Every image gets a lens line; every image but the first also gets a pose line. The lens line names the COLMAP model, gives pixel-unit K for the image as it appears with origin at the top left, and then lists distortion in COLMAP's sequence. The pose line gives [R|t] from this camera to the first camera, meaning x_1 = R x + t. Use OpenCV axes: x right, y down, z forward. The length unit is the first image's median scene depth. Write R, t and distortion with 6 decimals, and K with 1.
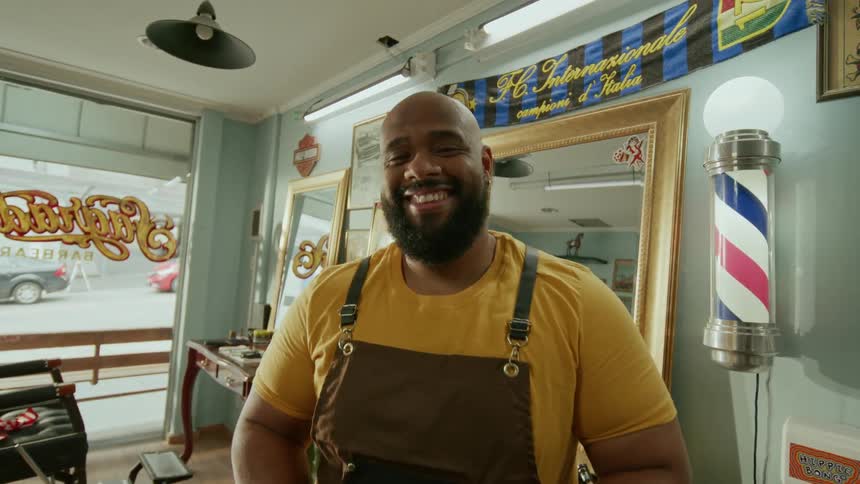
lens RADIAL K [[472.3, 0, 428.5], [0, 472.3, 239.4], [0, 0, 1]] dist [-0.006747, 0.002965]
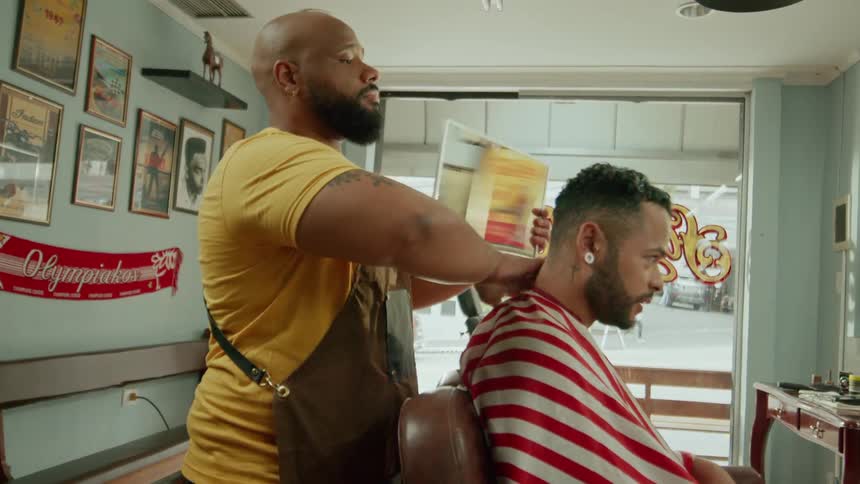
lens RADIAL K [[697.5, 0, 435.2], [0, 697.5, 235.0], [0, 0, 1]] dist [-0.044786, 0.032453]
pose [[0.636584, -0.084776, -0.766534, 0.026787], [0.022496, 0.995558, -0.091423, 0.068603], [0.770879, 0.040954, 0.635663, -0.094958]]
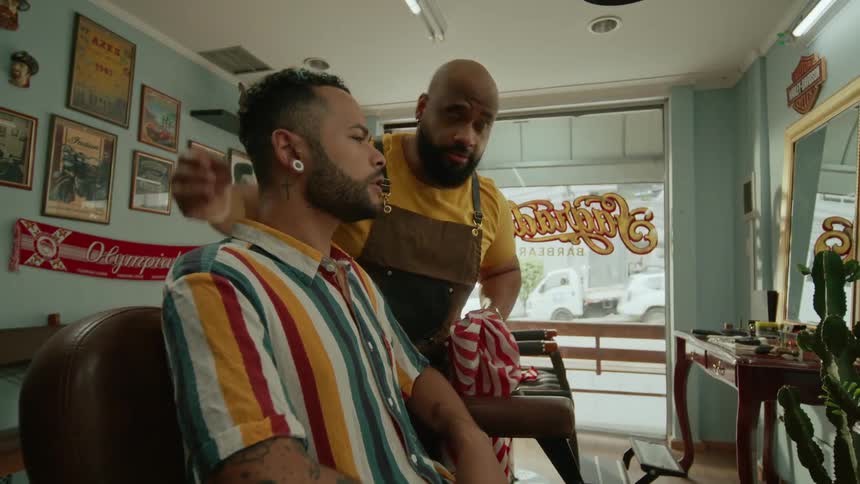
lens RADIAL K [[472.3, 0, 427.8], [0, 472.3, 241.6], [0, 0, 1]] dist [-0.006747, 0.002965]
pose [[0.538081, -0.118674, -0.834497, 0.009473], [0.055693, 0.992881, -0.105287, 0.110317], [0.841051, 0.010177, 0.540860, 0.107235]]
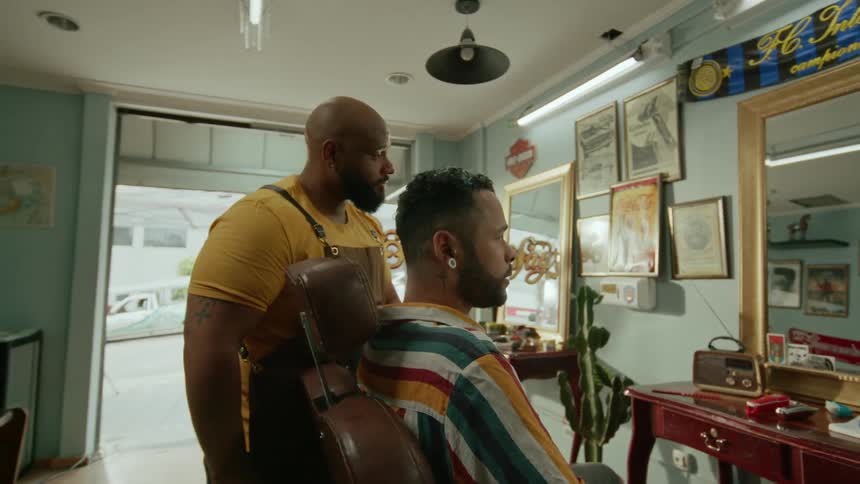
lens RADIAL K [[472.3, 0, 429.7], [0, 472.3, 238.6], [0, 0, 1]] dist [-0.006747, 0.002965]
pose [[0.951783, -0.085522, -0.294612, -0.152474], [0.072620, 0.995871, -0.054479, 0.047776], [0.298054, 0.030458, 0.954063, -0.085833]]
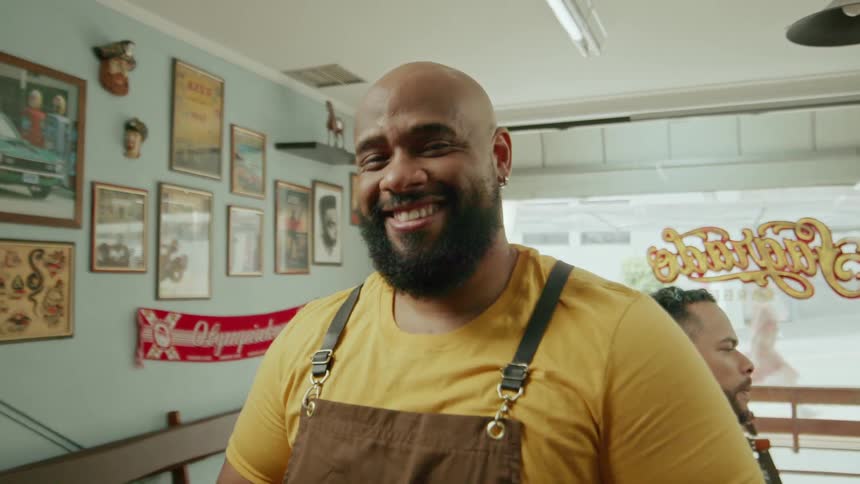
lens RADIAL K [[697.5, 0, 432.2], [0, 697.5, 239.6], [0, 0, 1]] dist [-0.044786, 0.032453]
pose [[0.469487, -0.115957, -0.875292, 0.088080], [0.083142, 0.992740, -0.086921, -0.005791], [0.879016, -0.031965, 0.475719, -0.110207]]
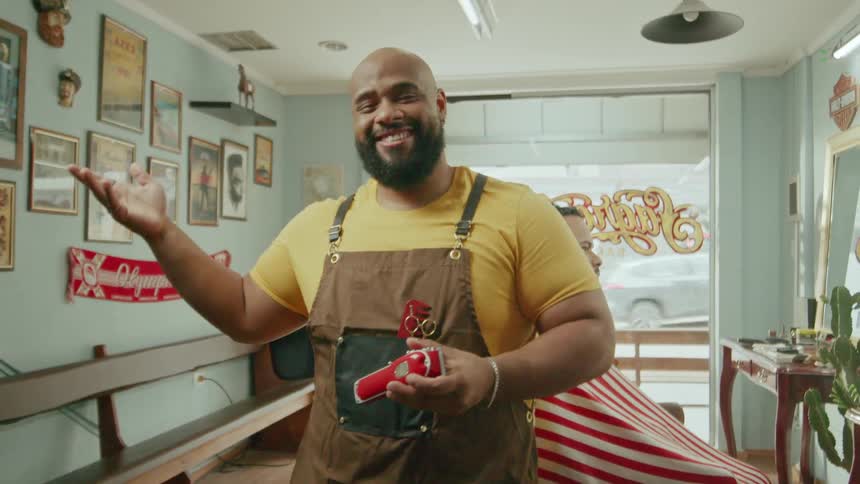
lens RADIAL K [[700.9, 0, 435.4], [0, 700.9, 235.3], [0, 0, 1]] dist [-0.030801, 0.007082]
pose [[0.625293, -0.083390, -0.775922, 0.182808], [0.076113, 0.996051, -0.045710, 0.038403], [0.776670, -0.030475, 0.629171, -0.232095]]
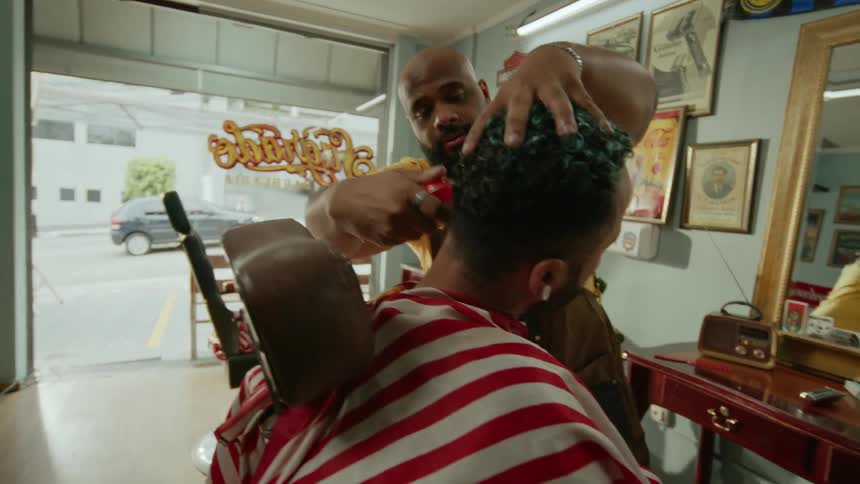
lens RADIAL K [[472.3, 0, 426.5], [0, 472.3, 245.1], [0, 0, 1]] dist [-0.006747, 0.002965]
pose [[0.971759, 0.019789, -0.235144, -0.201330], [0.013624, 0.990110, 0.139628, 0.025378], [0.235582, -0.138888, 0.961879, 0.002035]]
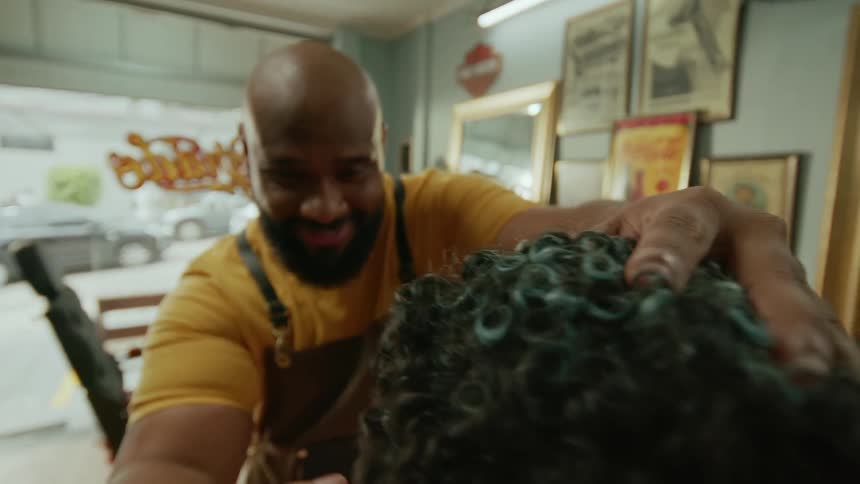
lens RADIAL K [[486.7, 0, 421.6], [0, 486.7, 243.1], [0, 0, 1]] dist [0.001085, -0.001035]
pose [[0.987477, -0.022331, -0.156173, -0.230616], [0.045357, 0.988322, 0.145475, -0.012066], [0.151101, -0.150737, 0.976958, 0.130607]]
